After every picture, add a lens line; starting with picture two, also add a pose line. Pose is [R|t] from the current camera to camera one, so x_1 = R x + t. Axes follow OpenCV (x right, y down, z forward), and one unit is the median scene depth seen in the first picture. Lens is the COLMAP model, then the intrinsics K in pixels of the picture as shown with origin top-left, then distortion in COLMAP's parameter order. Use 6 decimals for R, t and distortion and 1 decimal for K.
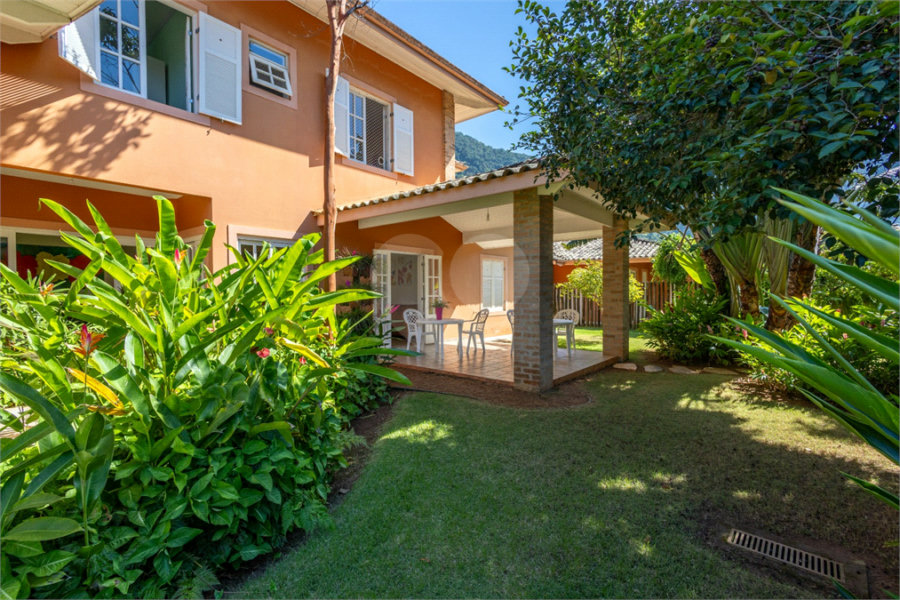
lens RADIAL K [[414.0, 0, 450.0], [0, 414.0, 300.0], [0, 0, 1]] dist [0.008873, -0.000568]
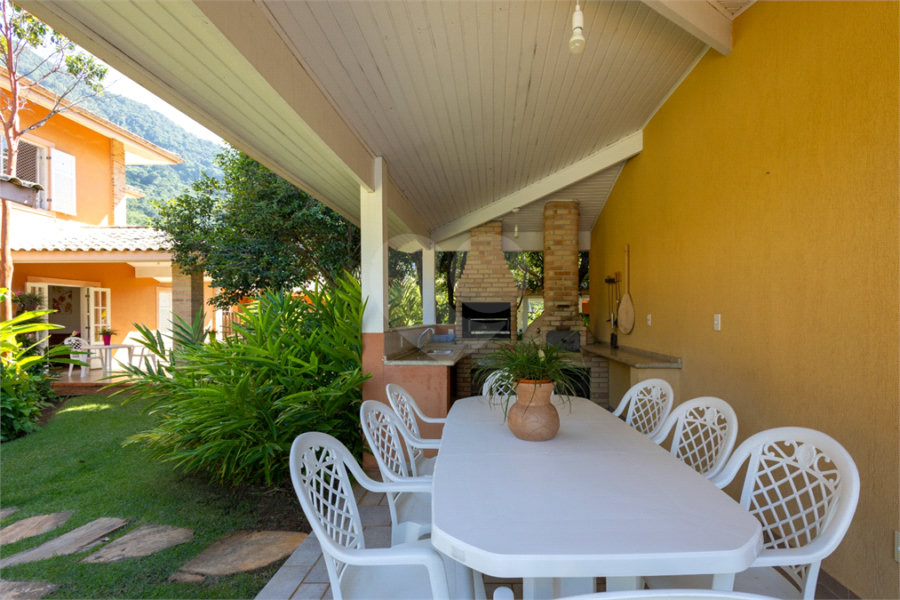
lens RADIAL K [[442.1, 0, 487.2], [0, 442.1, 319.1], [0, 0, 1]] dist [0.000272, -0.000688]
pose [[0.777129, -0.003579, 0.629331, 0.021235], [0.013091, 0.999859, -0.010479, 0.000704], [-0.629205, 0.016382, 0.777067, -0.599767]]
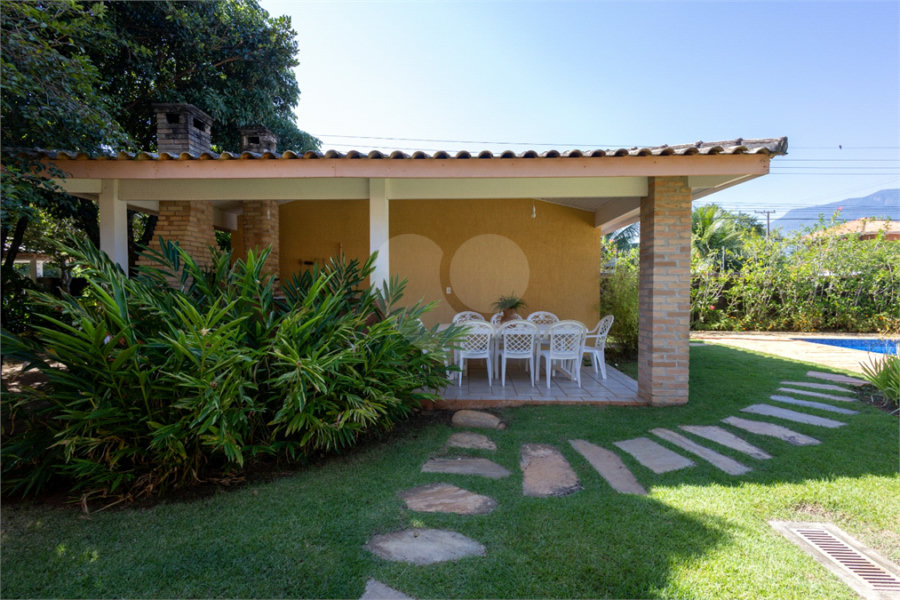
lens RADIAL K [[414.0, 0, 450.0], [0, 414.0, 300.0], [0, 0, 1]] dist [0.008873, -0.000568]
pose [[-0.600443, -0.023228, 0.799330, -0.289921], [0.015447, 0.999055, 0.040635, -0.011539], [-0.799518, 0.036747, -0.599517, 0.049933]]
